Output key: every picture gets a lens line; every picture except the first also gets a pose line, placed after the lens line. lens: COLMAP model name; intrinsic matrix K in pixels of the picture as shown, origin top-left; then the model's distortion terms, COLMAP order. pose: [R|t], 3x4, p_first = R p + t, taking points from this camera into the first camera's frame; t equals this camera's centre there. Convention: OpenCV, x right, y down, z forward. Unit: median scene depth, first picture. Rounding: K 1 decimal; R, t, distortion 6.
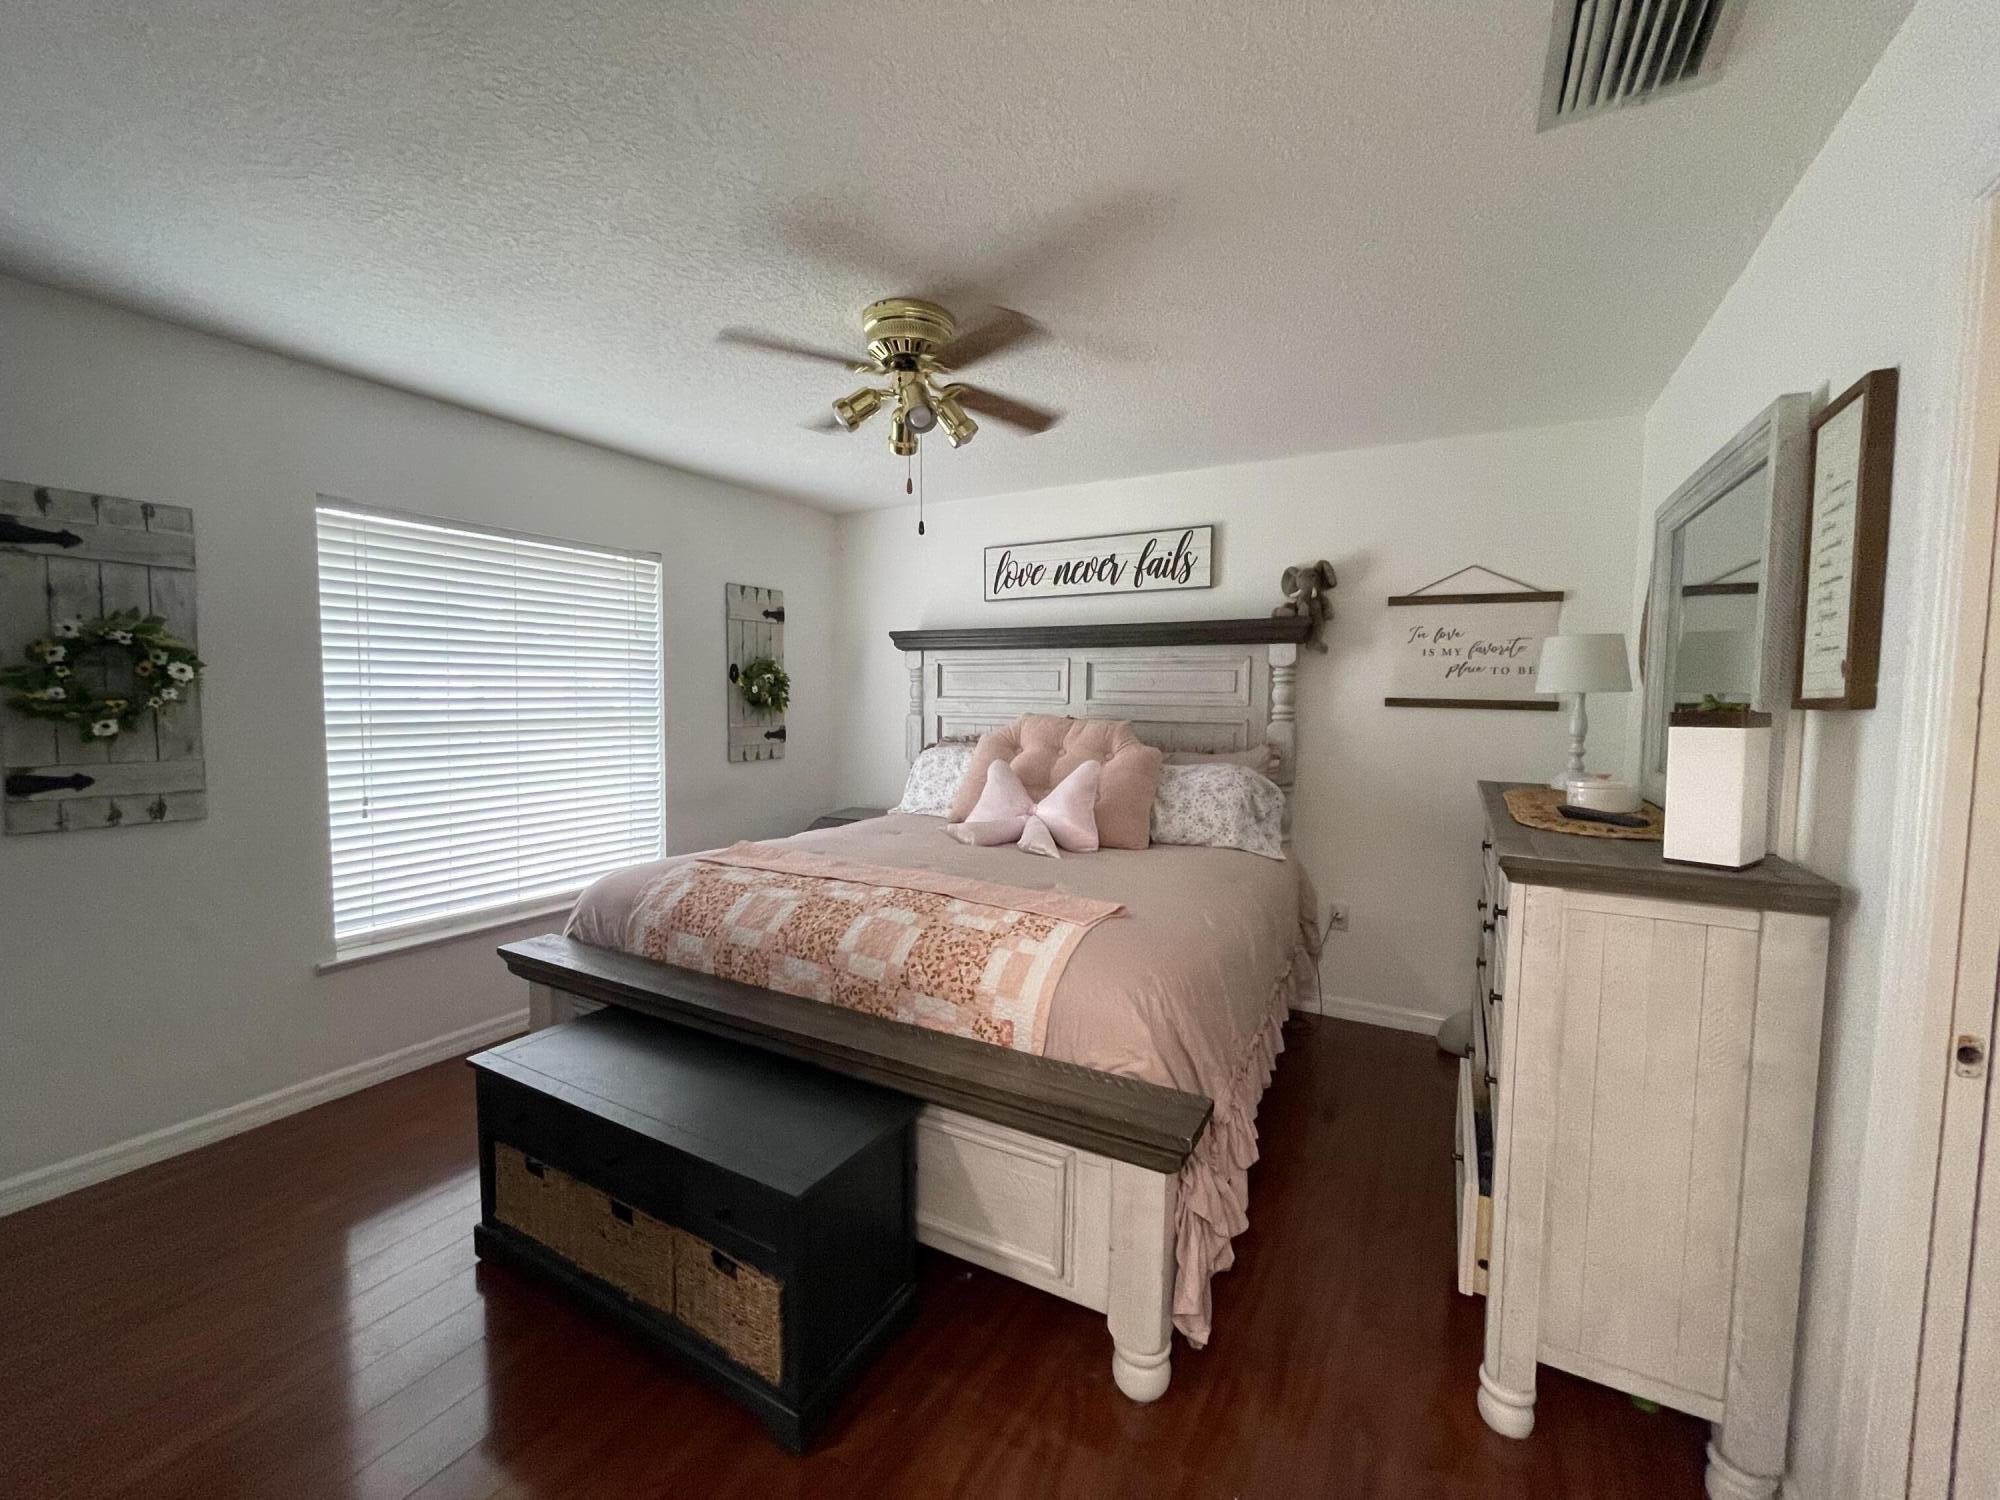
lens RADIAL K [[807.6, 0, 1013.8], [0, 807.6, 746.8], [0, 0, 1]] dist [-0.003143, 0.001110]
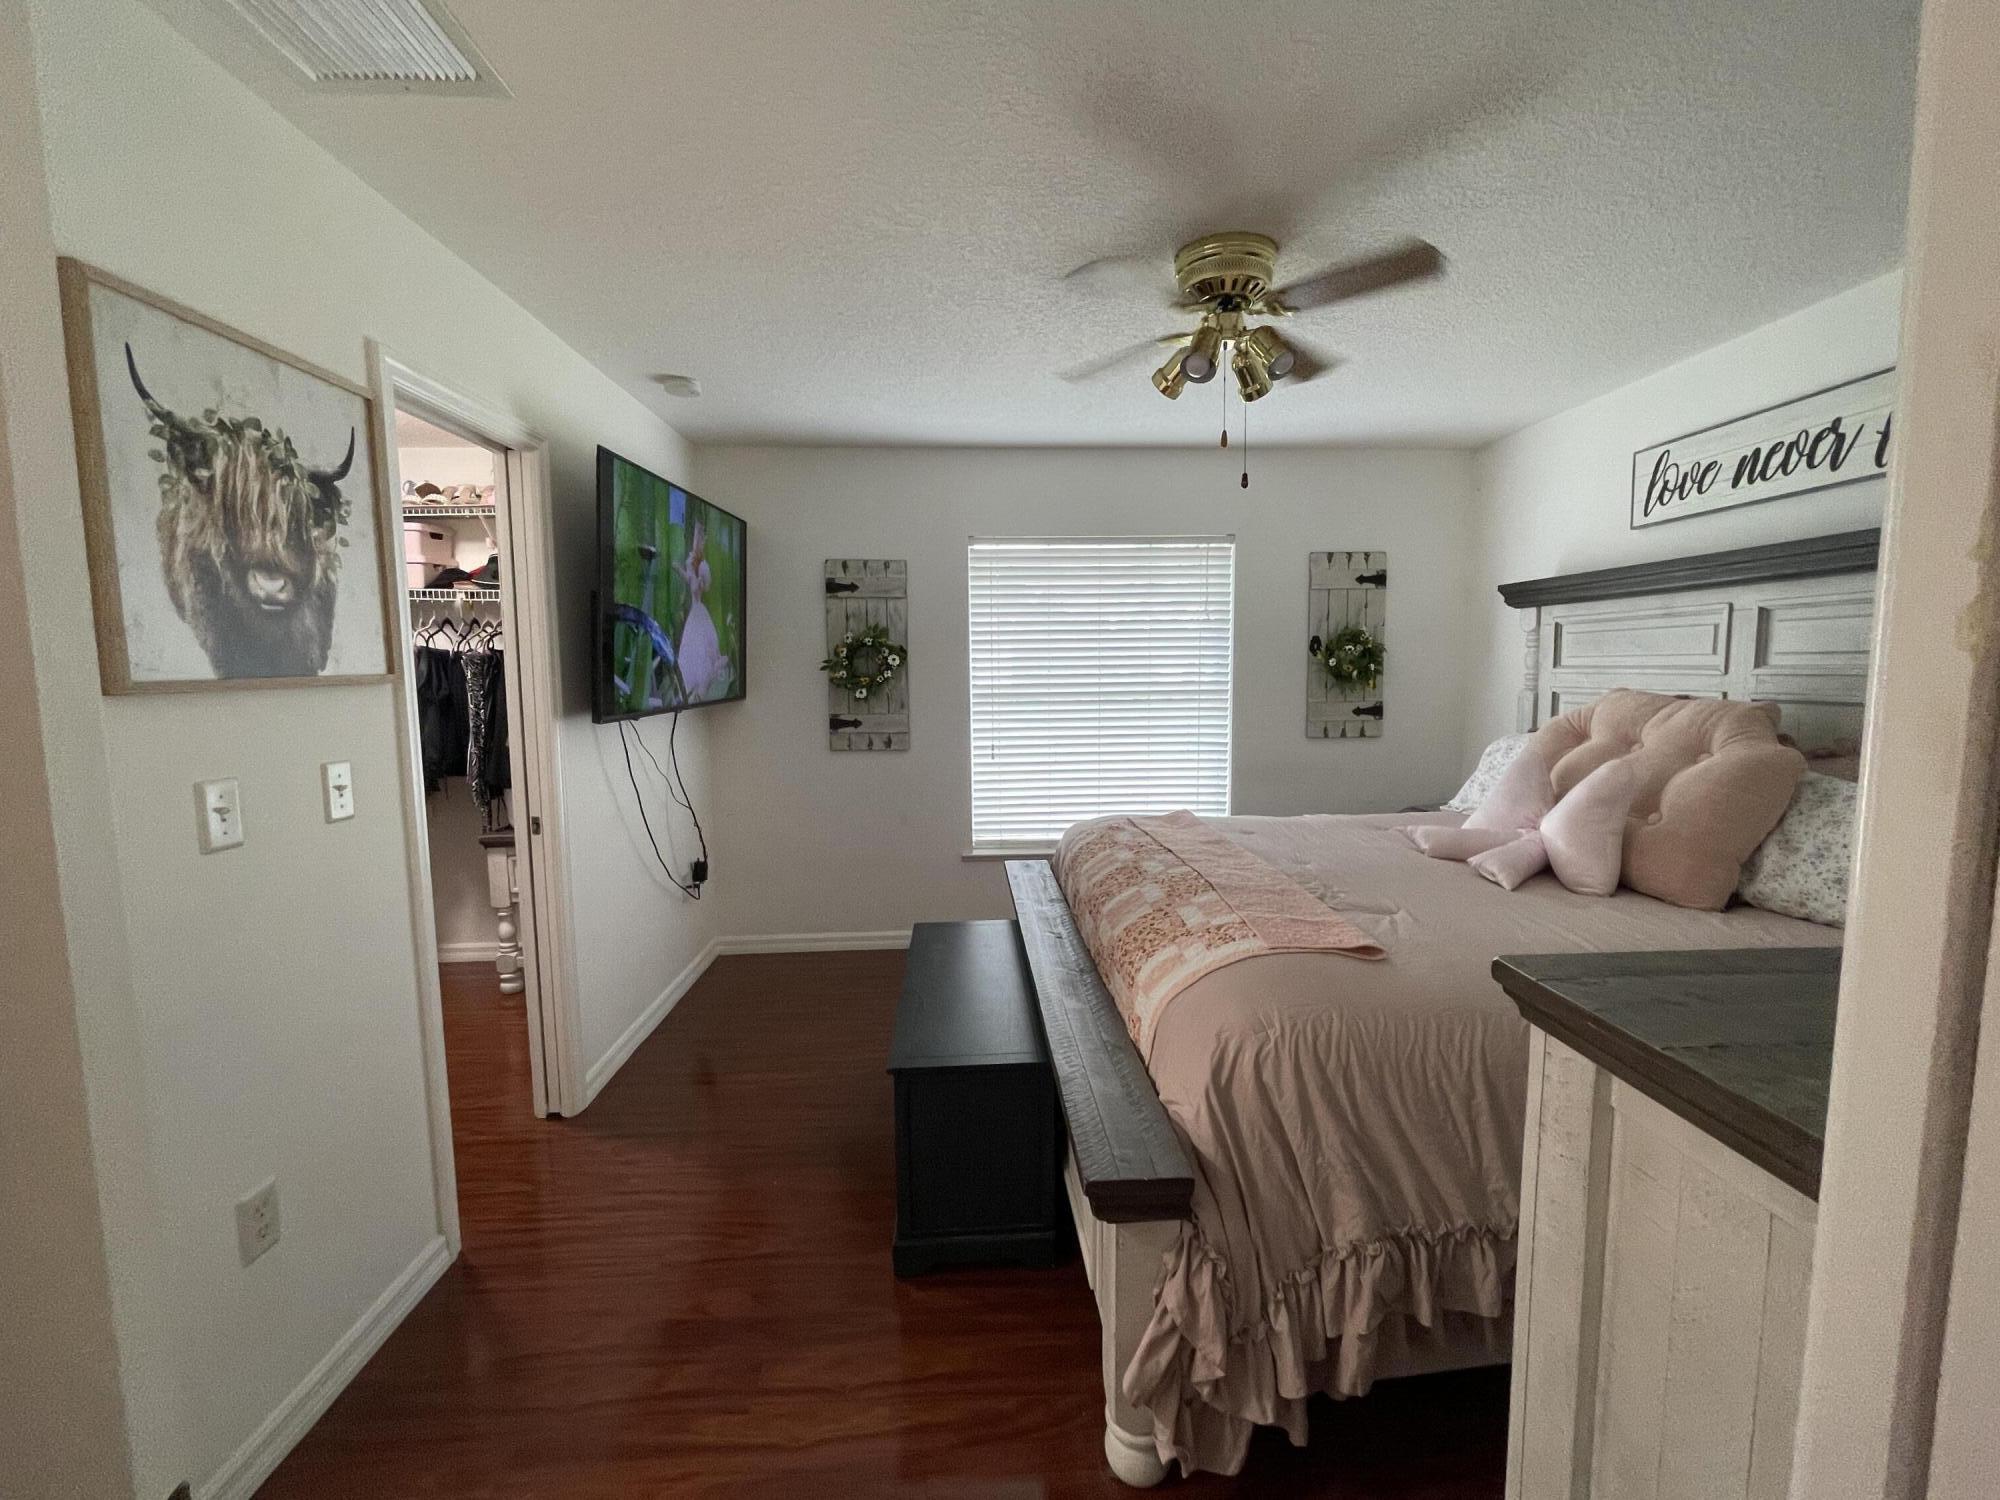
lens RADIAL K [[807.6, 0, 961.3], [0, 807.6, 747.8], [0, 0, 1]] dist [-0.003143, 0.001110]
pose [[0.534325, 0.066888, -0.842629, 0.361506], [-0.039506, 0.997751, 0.054151, -0.007246], [0.844356, 0.004355, 0.535766, 0.183321]]
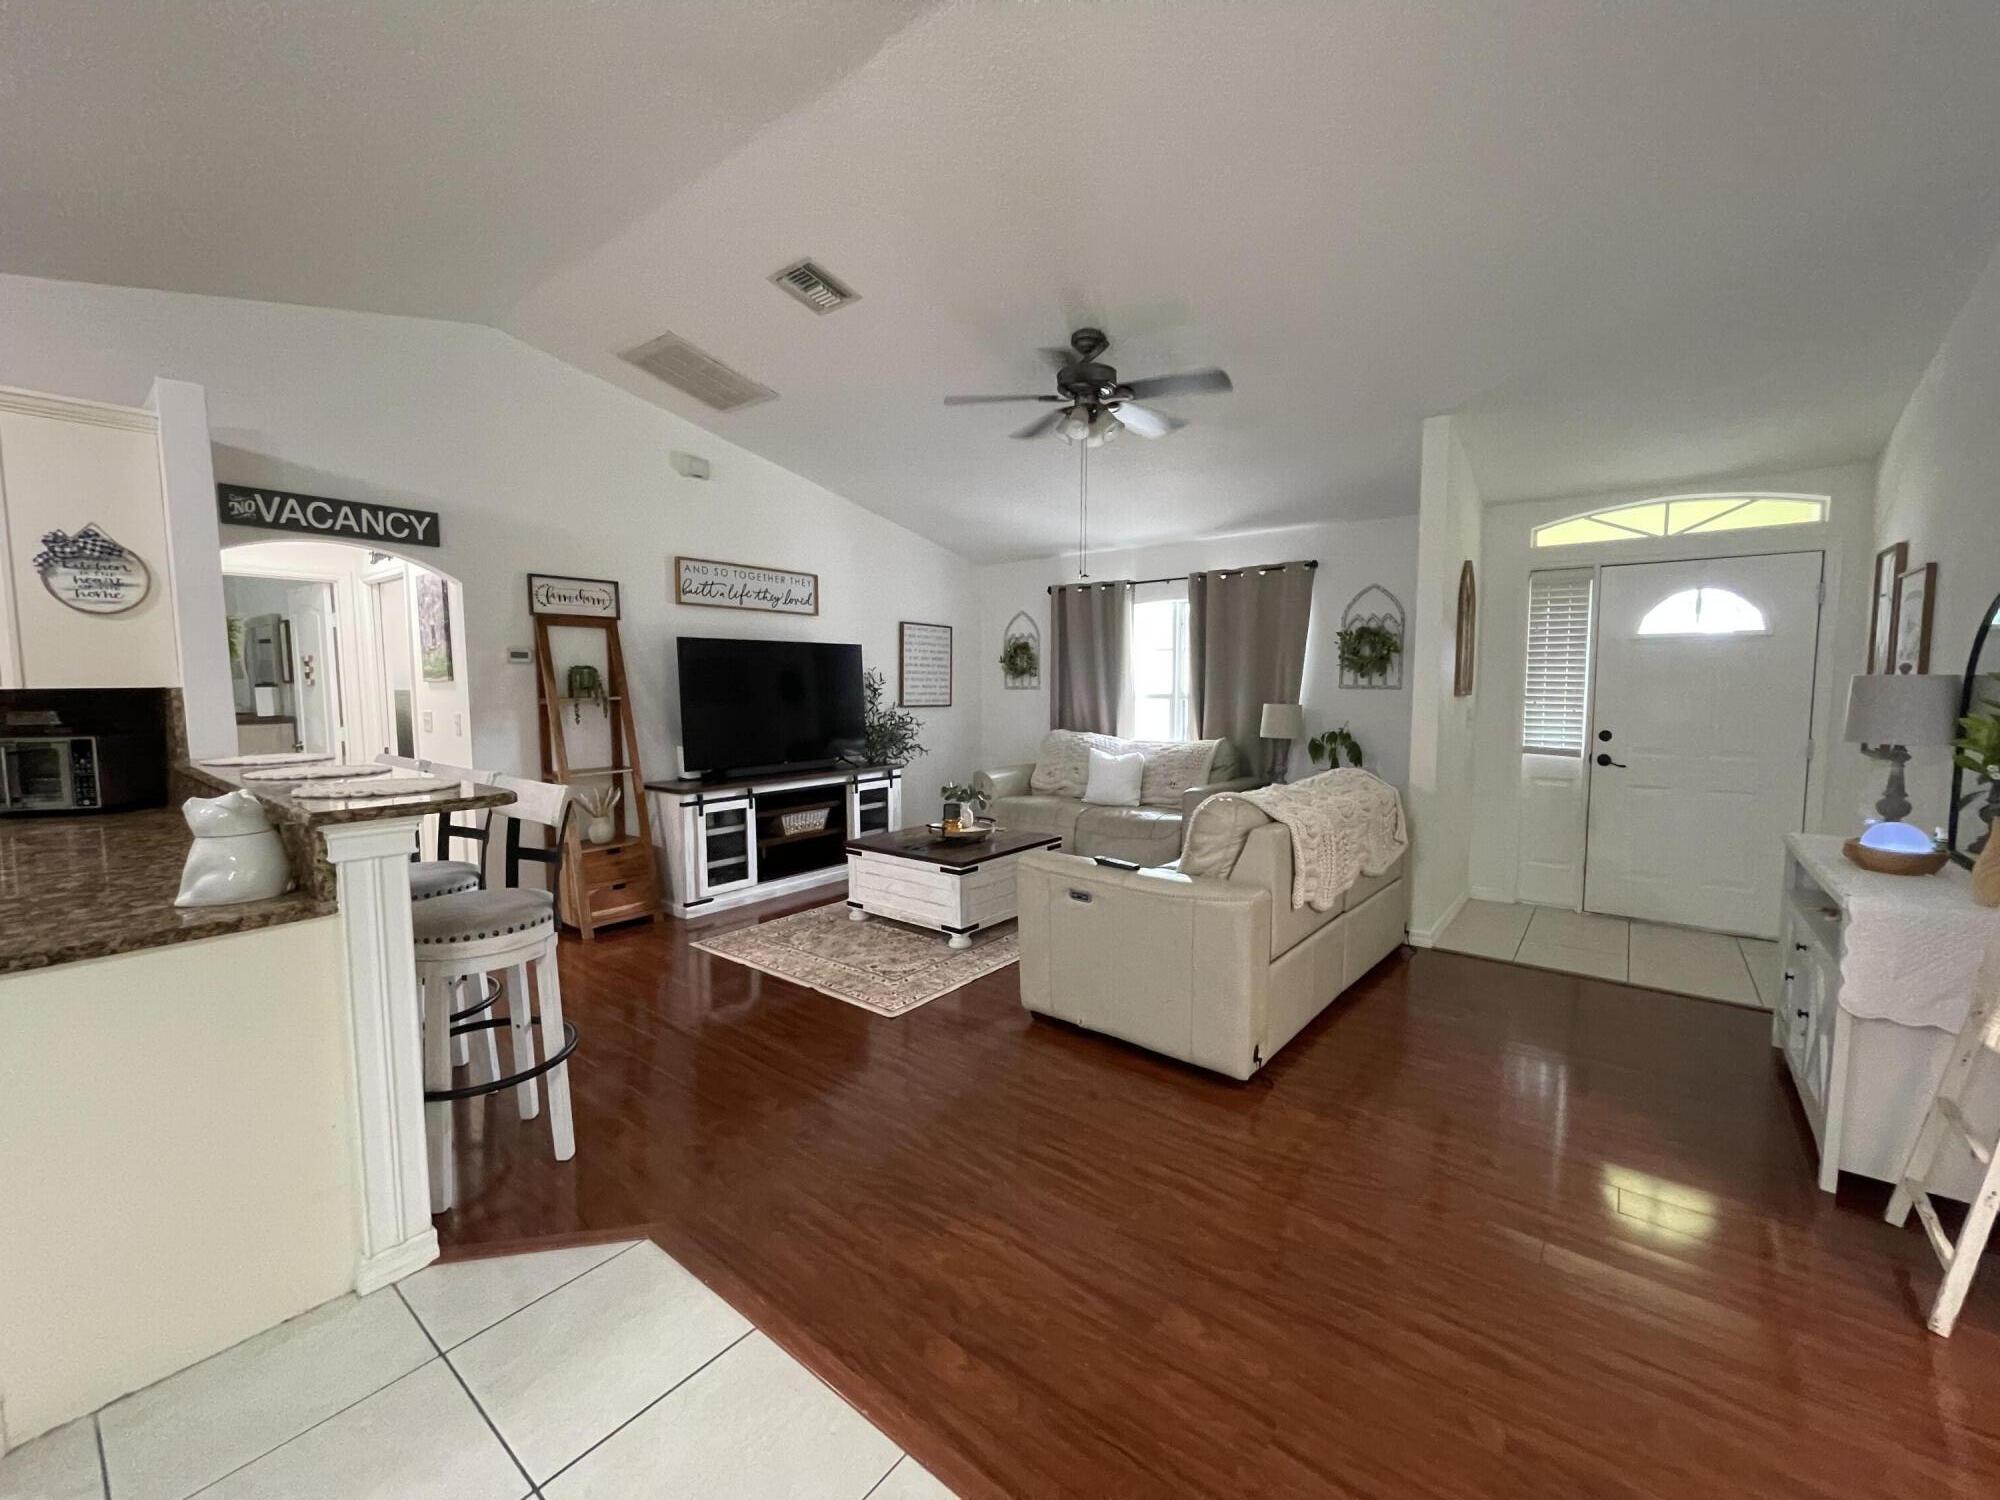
lens RADIAL K [[807.6, 0, 1014.6], [0, 807.6, 742.4], [0, 0, 1]] dist [-0.003143, 0.001110]
pose [[0.153839, -0.088071, 0.984163, -1.252402], [0.070902, 0.994436, 0.077908, 0.095719], [-0.985549, 0.057794, 0.159227, -1.625333]]
